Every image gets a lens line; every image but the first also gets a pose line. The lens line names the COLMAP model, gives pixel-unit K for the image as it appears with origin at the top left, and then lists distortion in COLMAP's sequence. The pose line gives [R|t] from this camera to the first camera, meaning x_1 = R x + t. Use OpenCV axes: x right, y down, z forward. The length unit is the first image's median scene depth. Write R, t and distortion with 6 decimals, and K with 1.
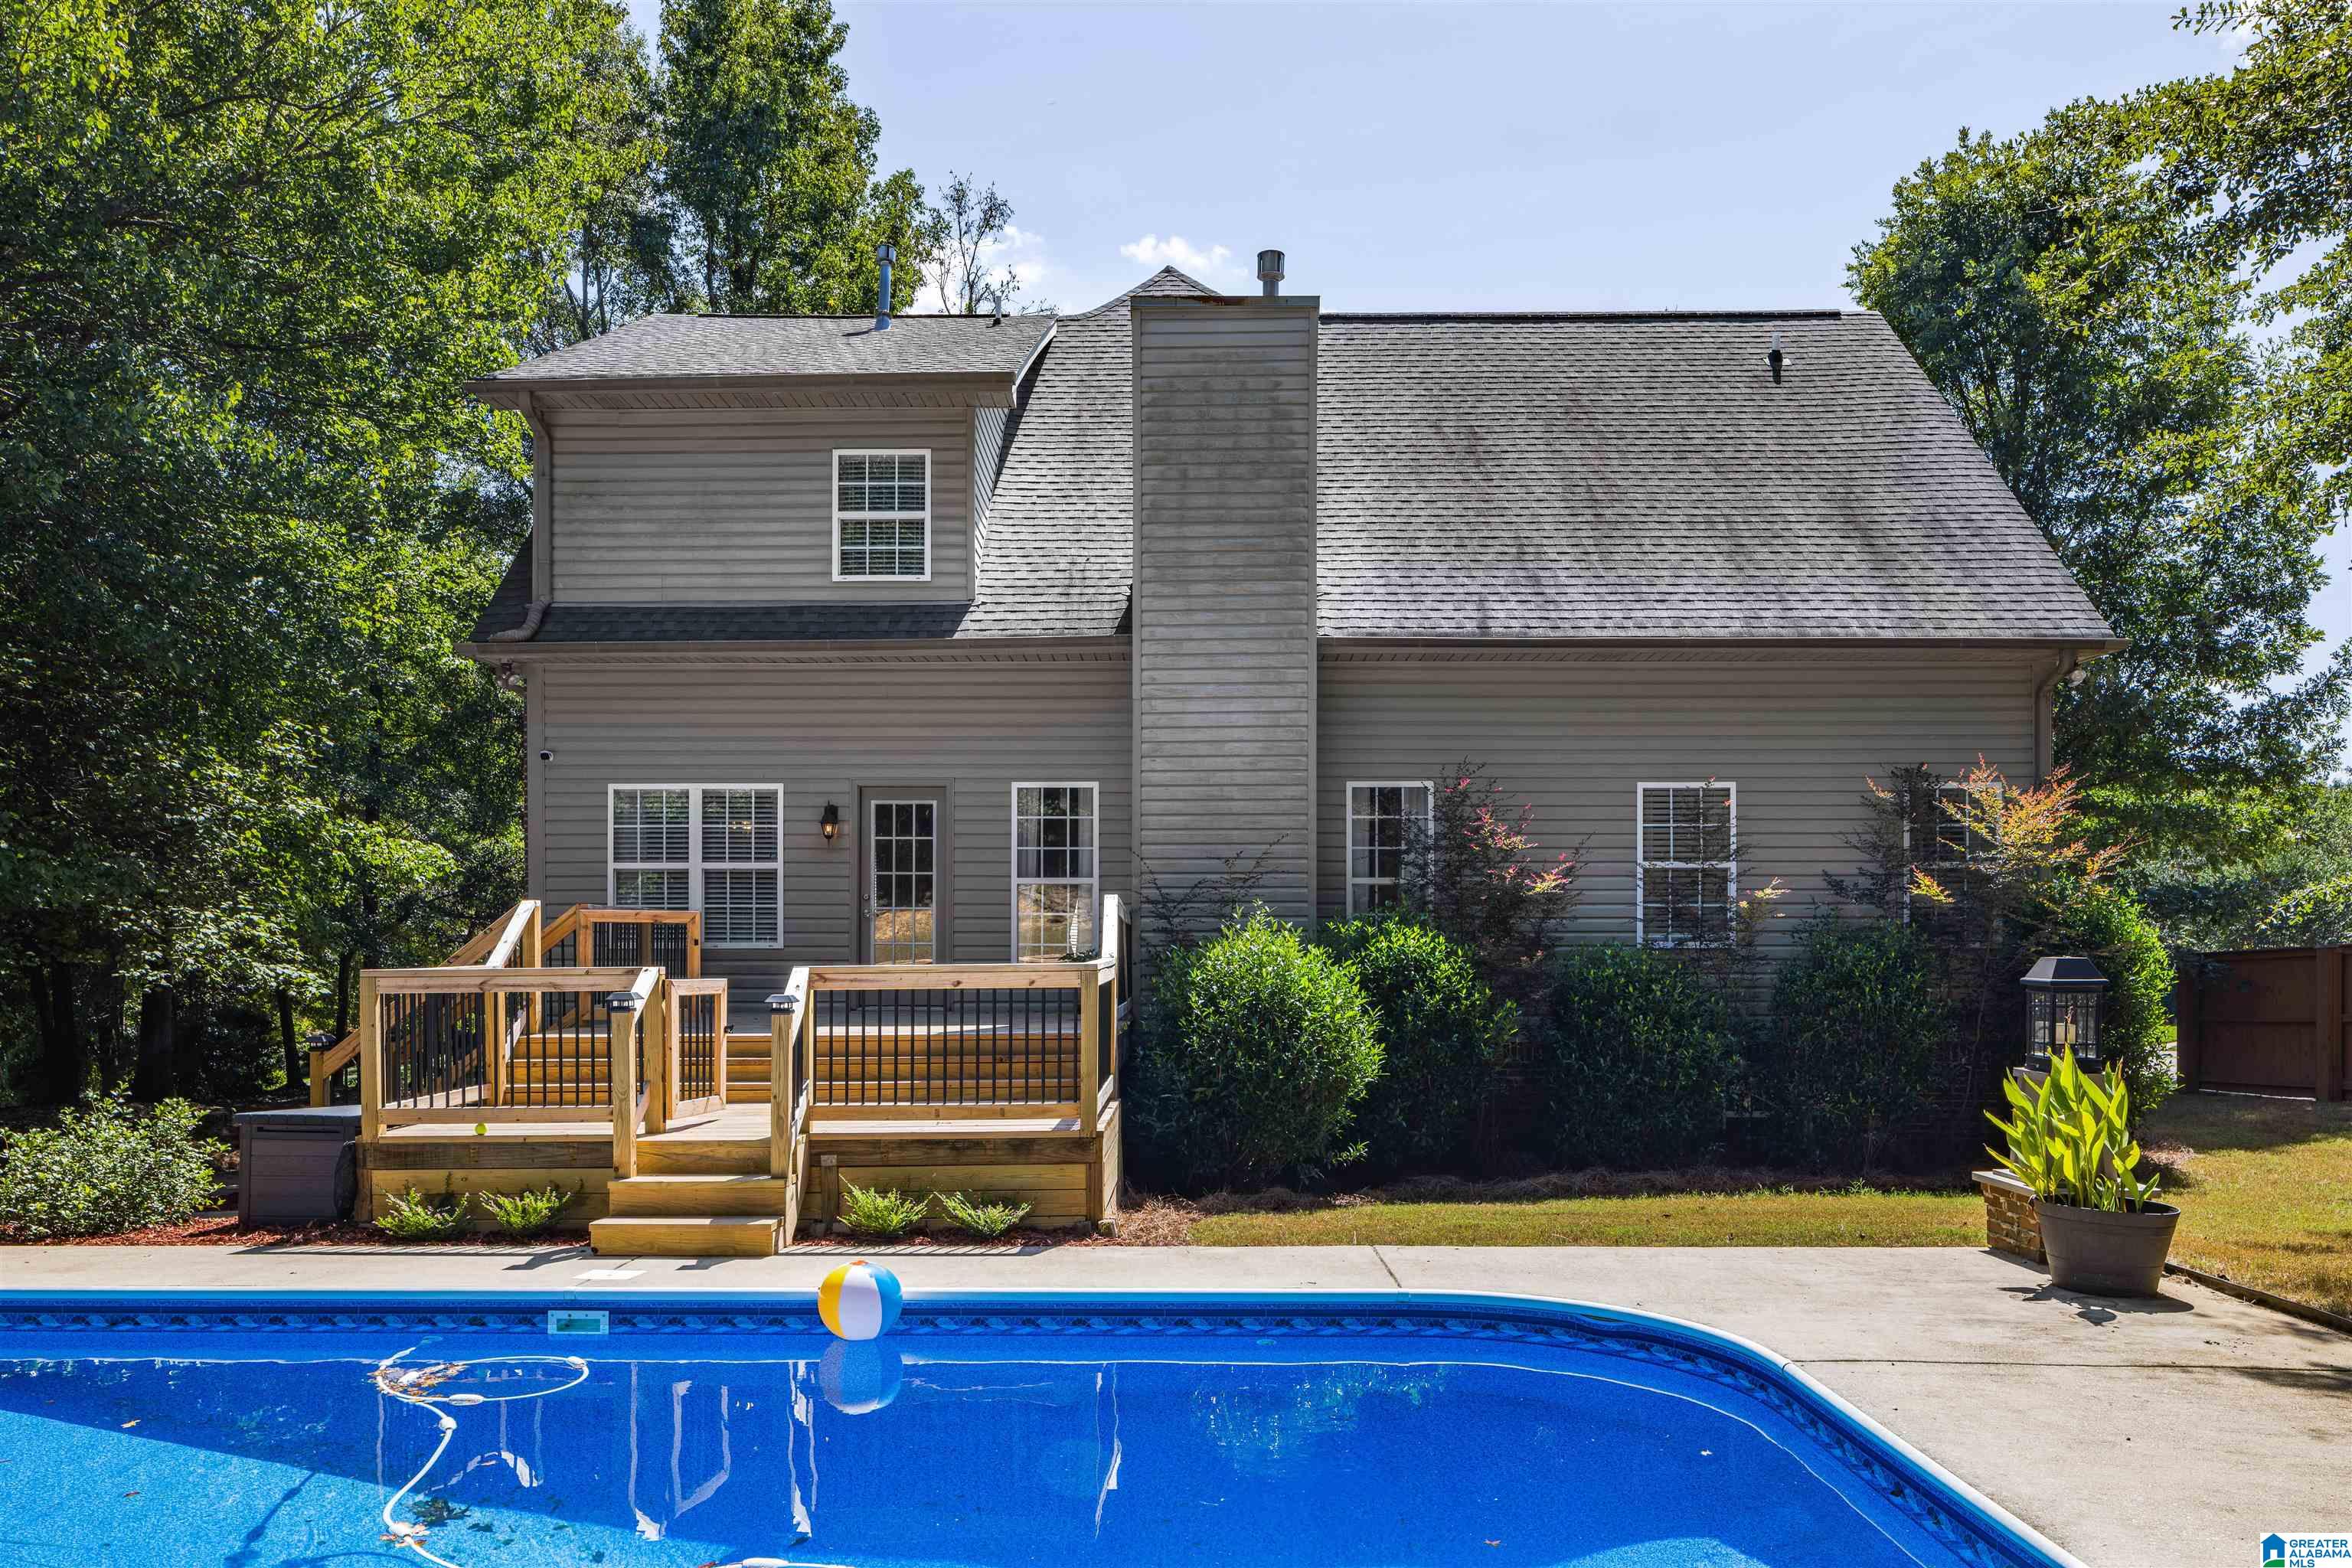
lens RADIAL K [[1627.0, 0, 1186.5], [0, 1627.0, 937.2], [0, 0, 1]] dist [-0.008834, -0.001226]
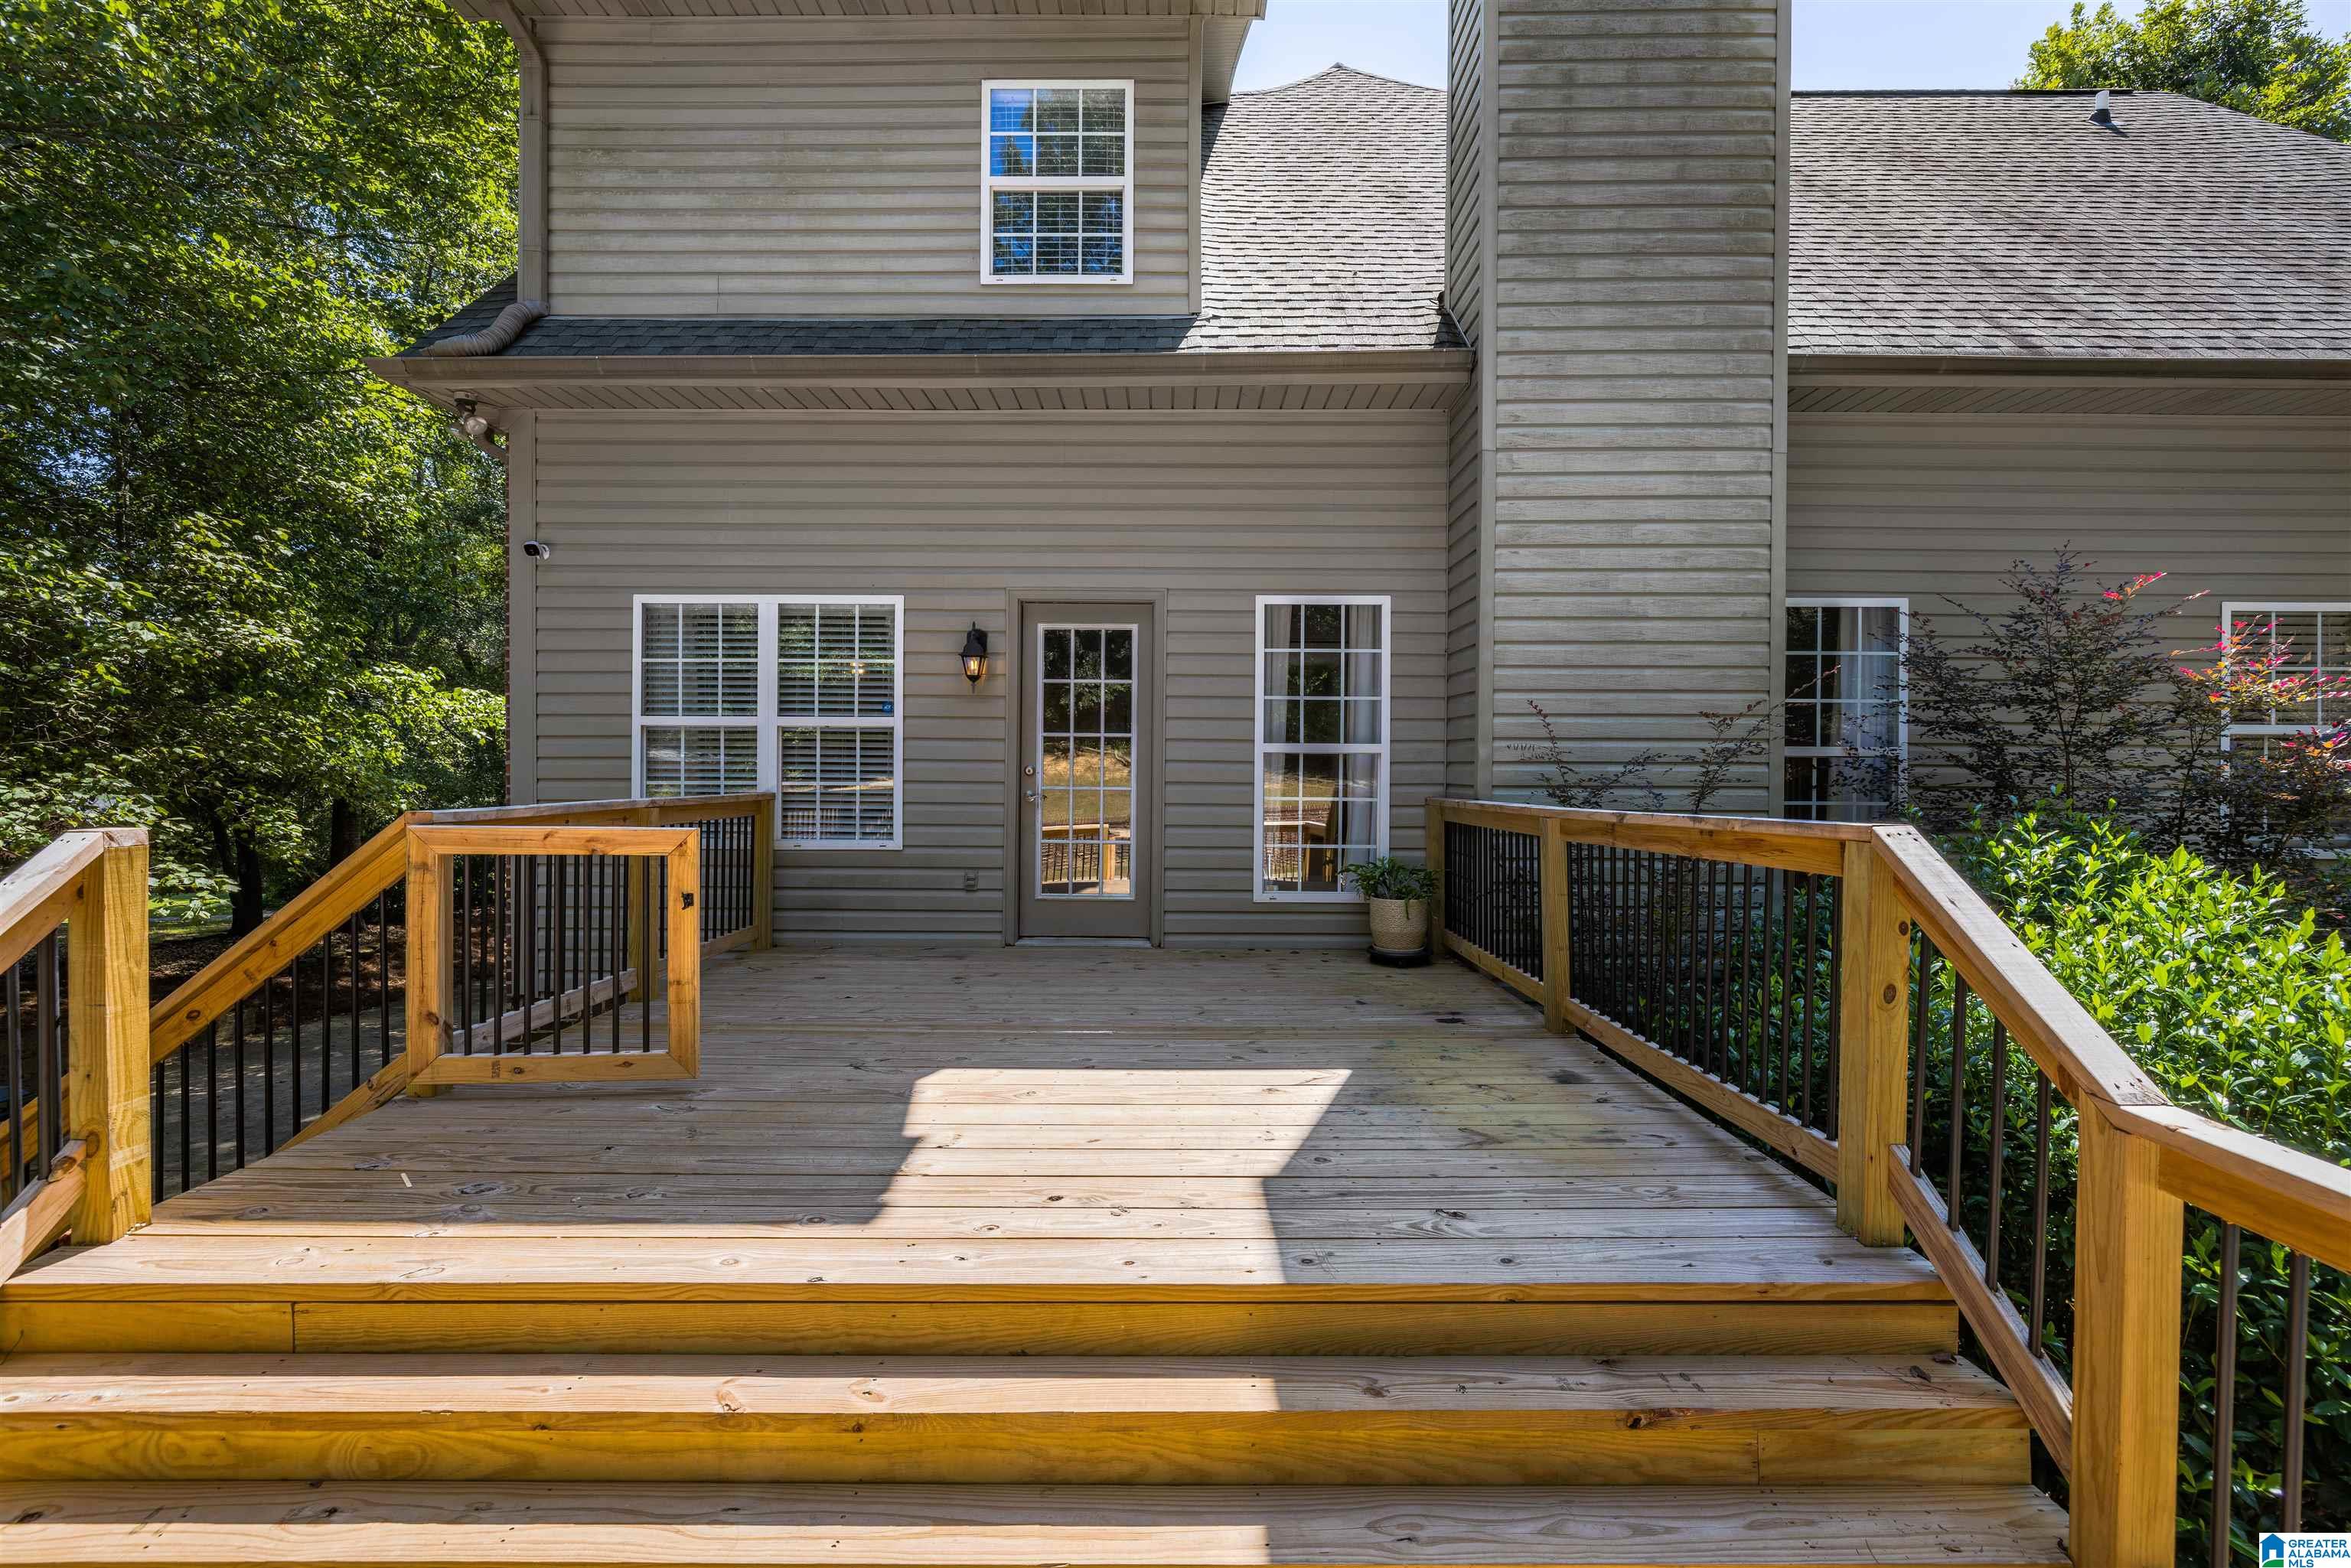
lens RADIAL K [[1014.2, 0, 1170.5], [0, 1014.2, 774.7], [0, 0, 1]] dist [-0.001507, -0.000179]
pose [[0.999979, 0.006391, 0.001266, -0.141435], [-0.006397, 0.999966, 0.005152, -0.025843], [-0.001233, -0.005160, 0.999986, 0.595041]]
